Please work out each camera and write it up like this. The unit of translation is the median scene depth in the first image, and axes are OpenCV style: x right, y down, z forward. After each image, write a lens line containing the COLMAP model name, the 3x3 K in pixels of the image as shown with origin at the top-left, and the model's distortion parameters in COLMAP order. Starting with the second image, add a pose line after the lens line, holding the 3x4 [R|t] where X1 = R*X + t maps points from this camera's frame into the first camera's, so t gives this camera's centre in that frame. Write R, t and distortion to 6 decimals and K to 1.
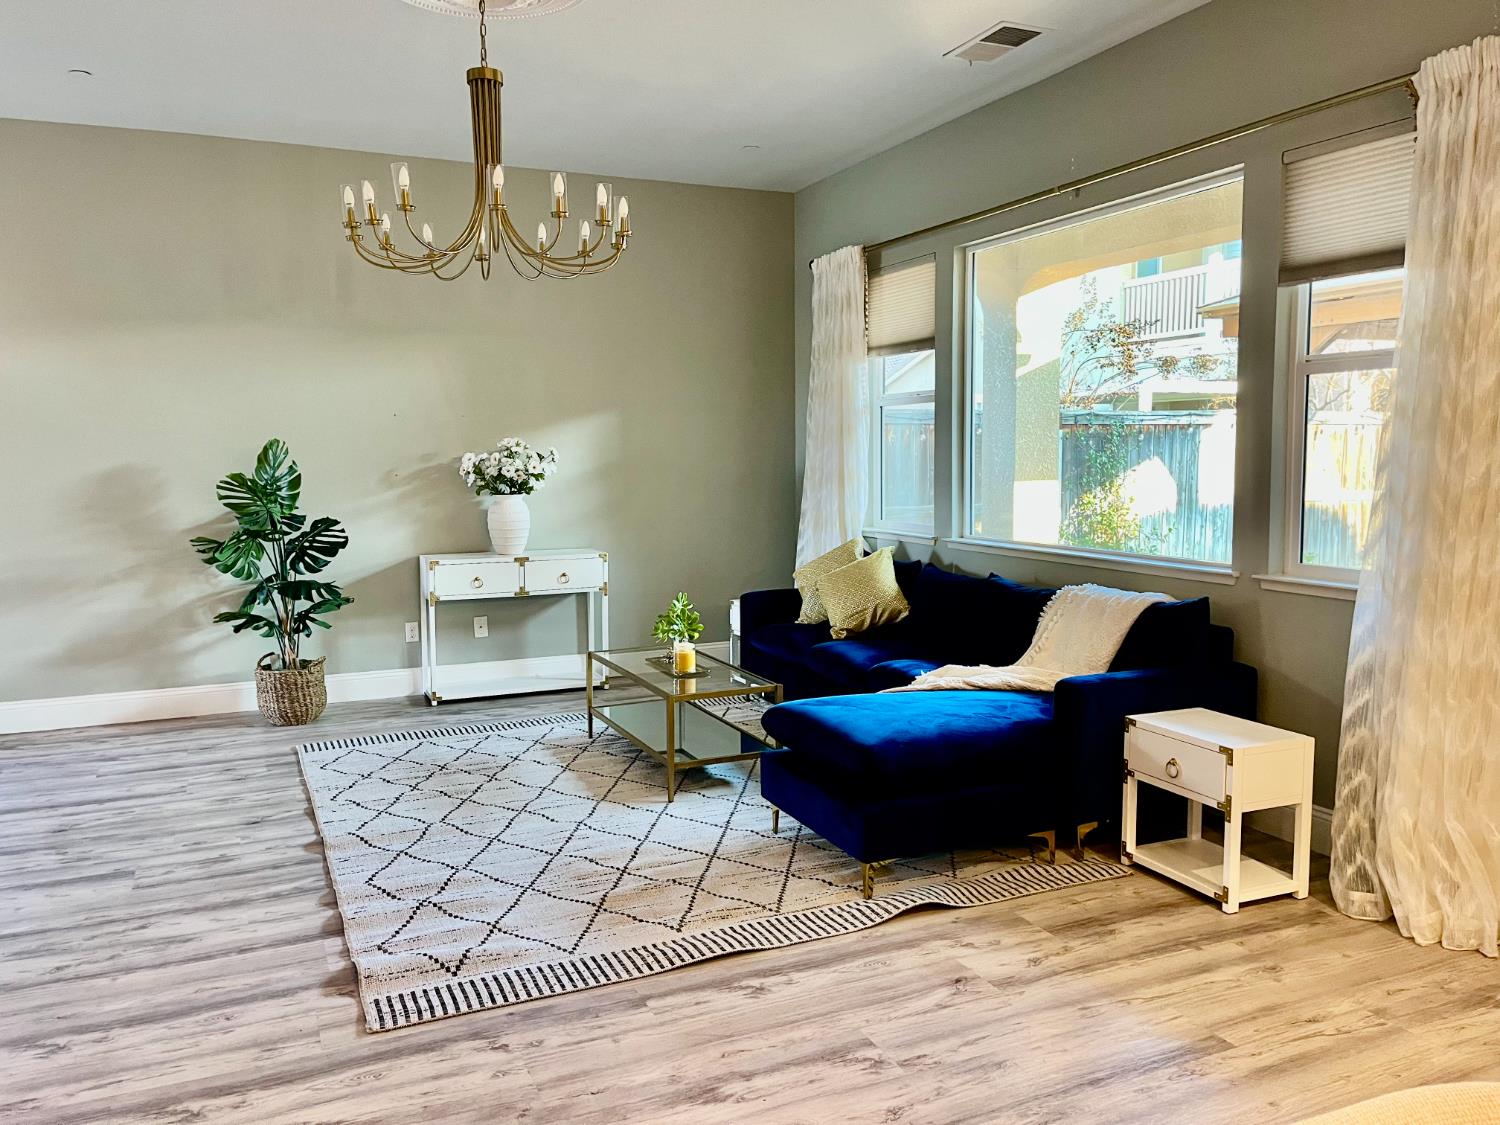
lens RADIAL K [[1143.6, 0, 743.5], [0, 1143.6, 560.2], [0, 0, 1]] dist [0.096487, -0.124132]
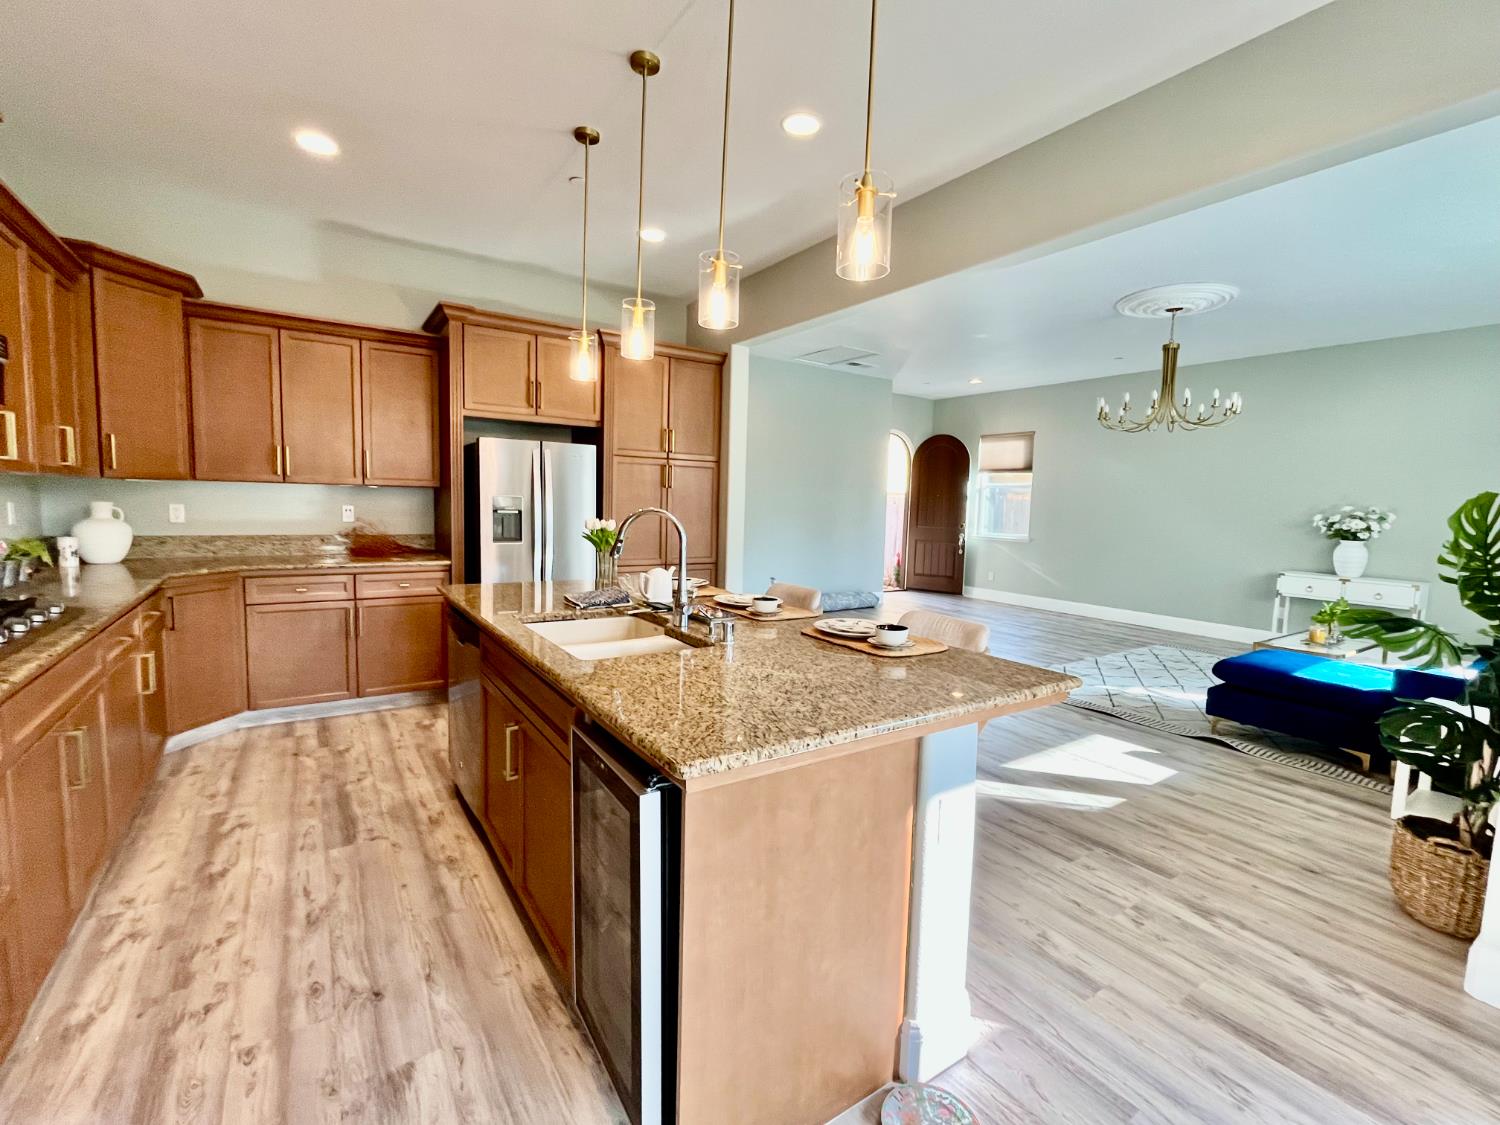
lens RADIAL K [[661.8, 0, 746.4], [0, 661.8, 562.2], [0, 0, 1]] dist [0.000154, 0.000012]
pose [[0.164193, 0.105367, -0.980785, 1.135308], [-0.125434, 0.988438, 0.085190, 0.001593], [0.978421, 0.109036, 0.175511, -0.025775]]
